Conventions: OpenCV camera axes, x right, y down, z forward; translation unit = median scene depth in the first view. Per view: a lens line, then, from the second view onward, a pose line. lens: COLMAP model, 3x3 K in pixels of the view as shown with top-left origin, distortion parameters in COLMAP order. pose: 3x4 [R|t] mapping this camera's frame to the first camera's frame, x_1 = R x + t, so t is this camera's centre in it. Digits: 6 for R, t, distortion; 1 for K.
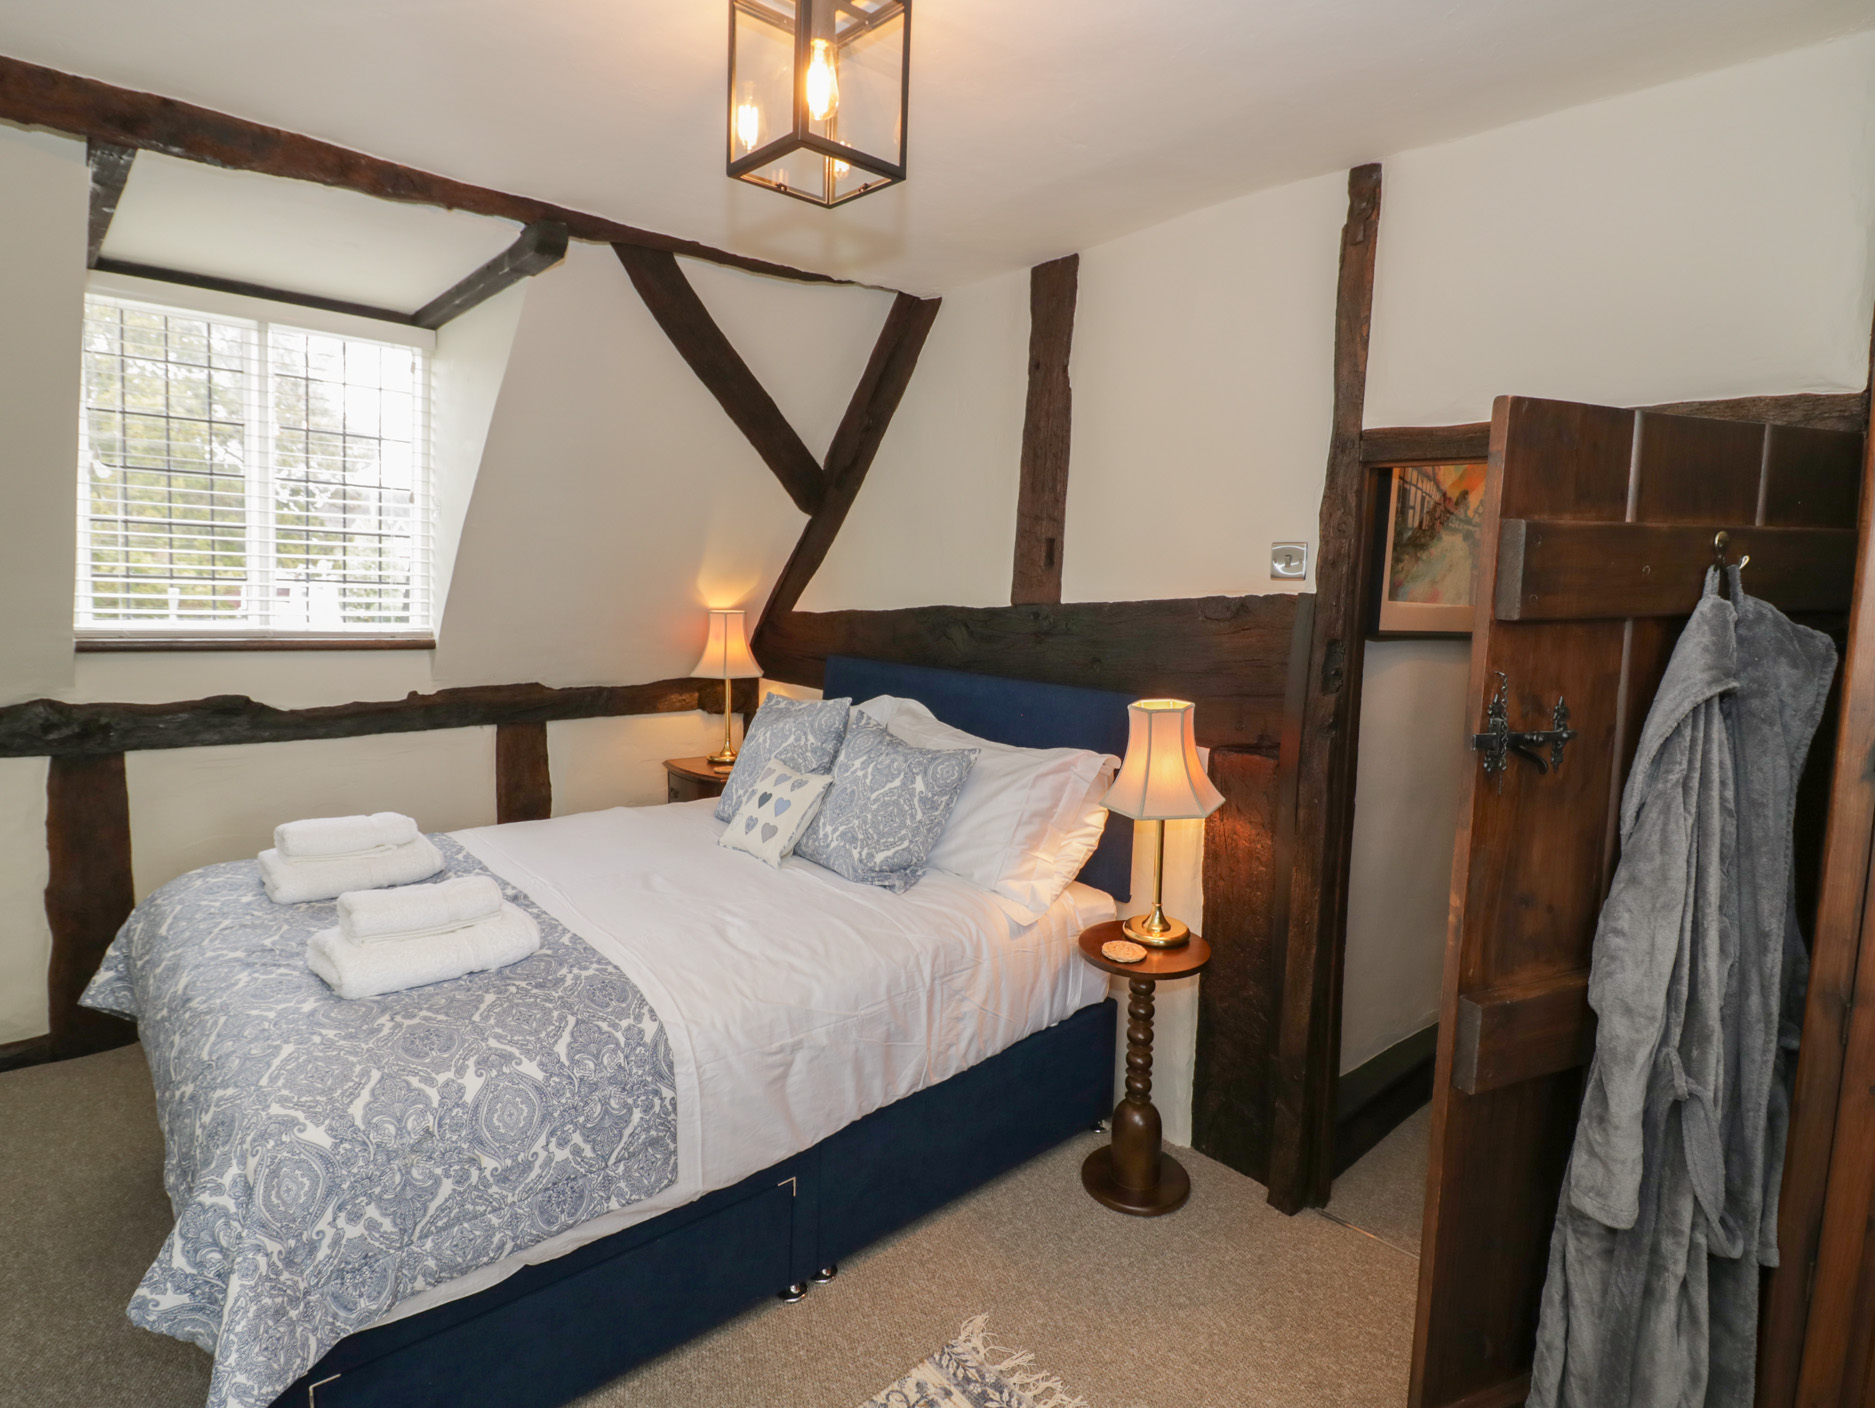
lens RADIAL K [[991.1, 0, 934.2], [0, 991.1, 684.5], [0, 0, 1]] dist [0.001541, -0.013986]
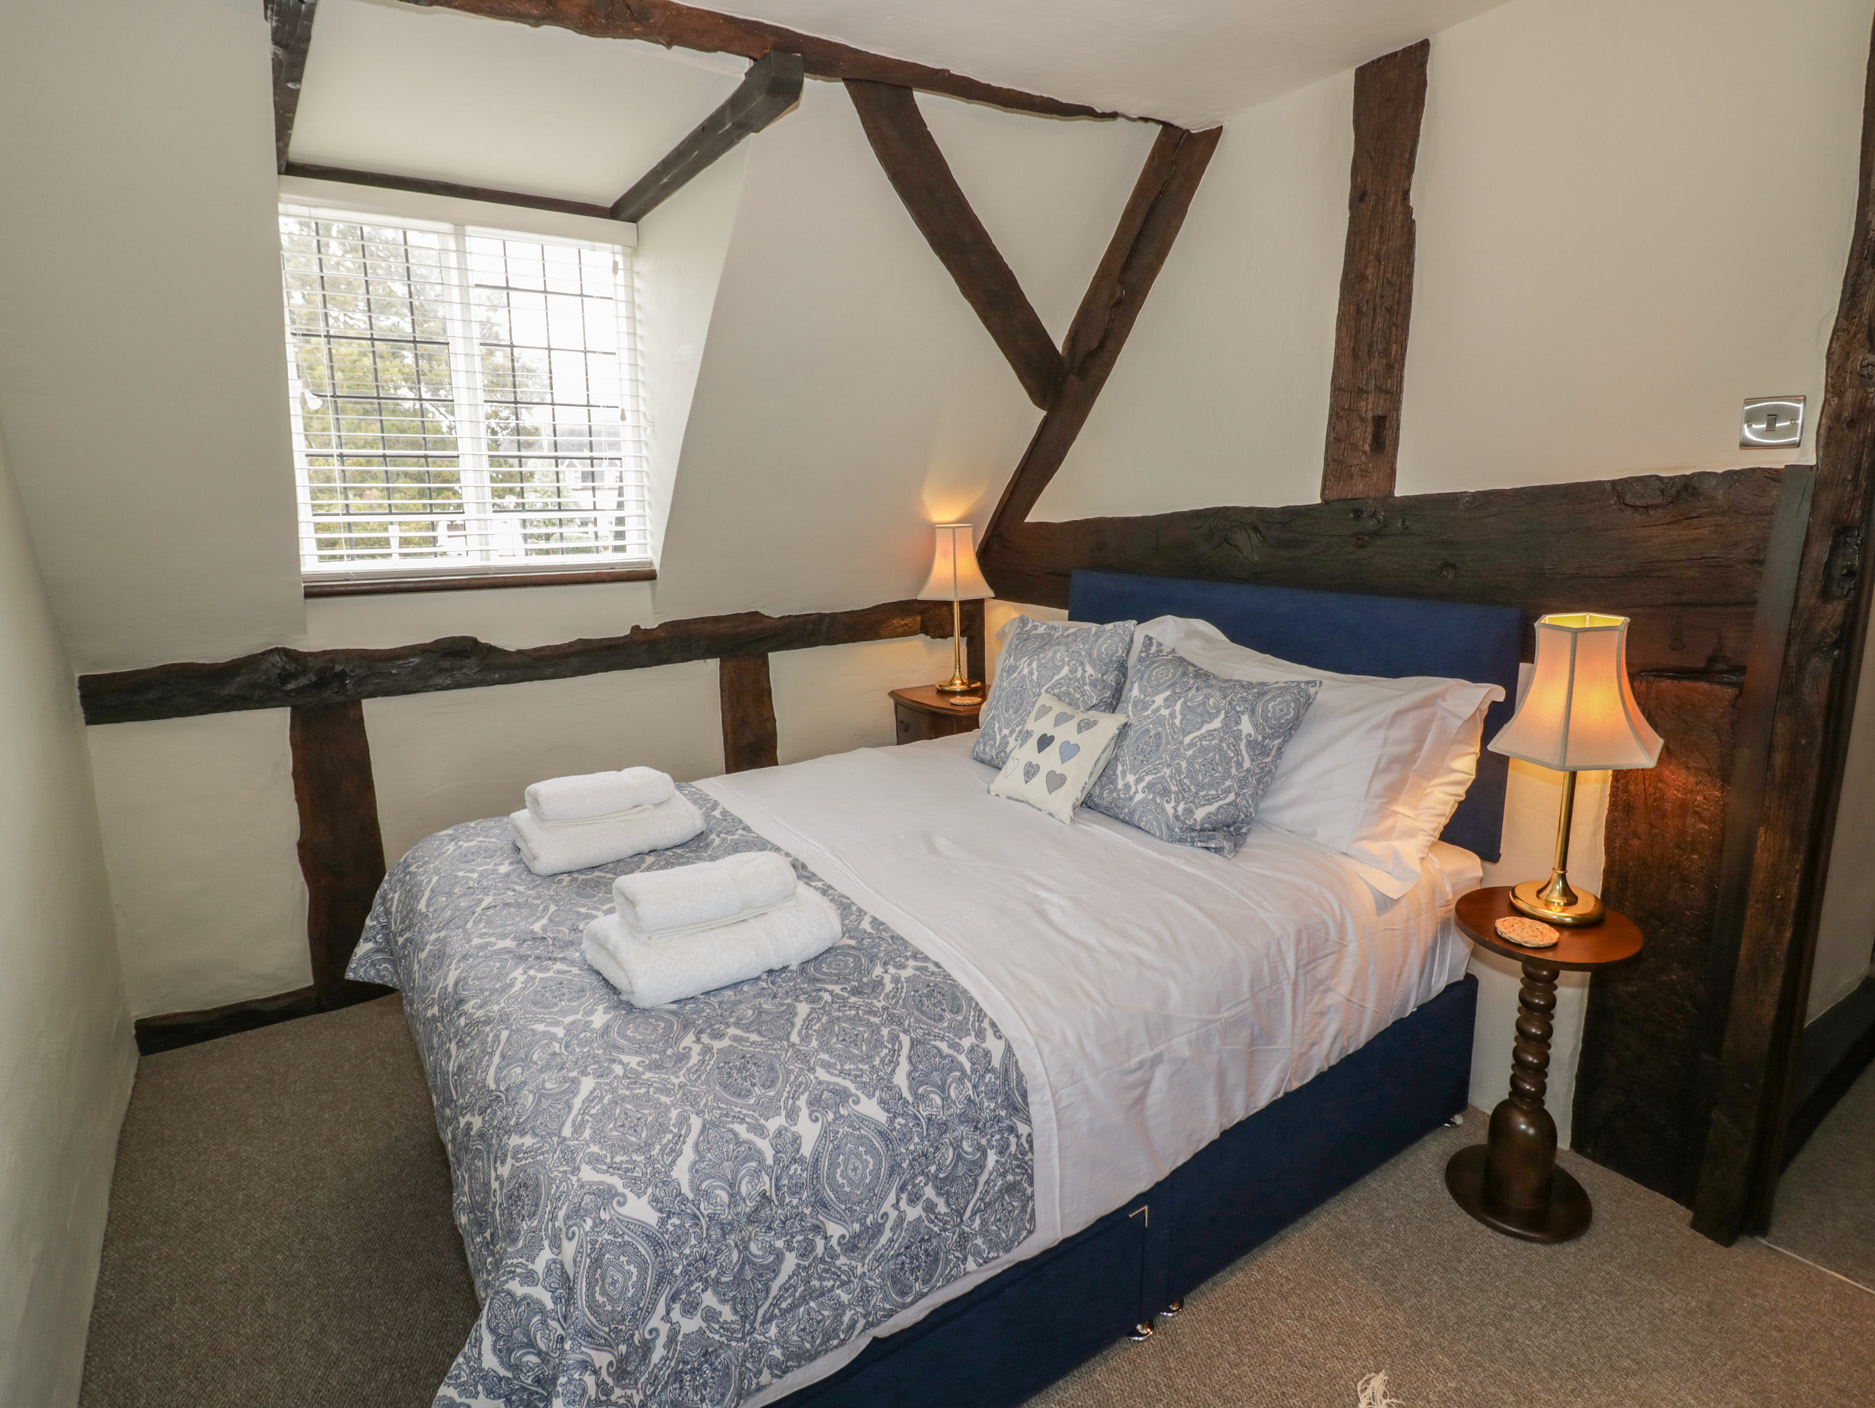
lens RADIAL K [[991.1, 0, 957.6], [0, 991.1, 687.3], [0, 0, 1]] dist [0.001541, -0.013986]
pose [[0.990258, -0.020763, -0.137686, -0.142125], [0.033289, 0.995448, 0.089308, -0.012655], [0.135205, -0.093021, 0.986441, 0.161820]]
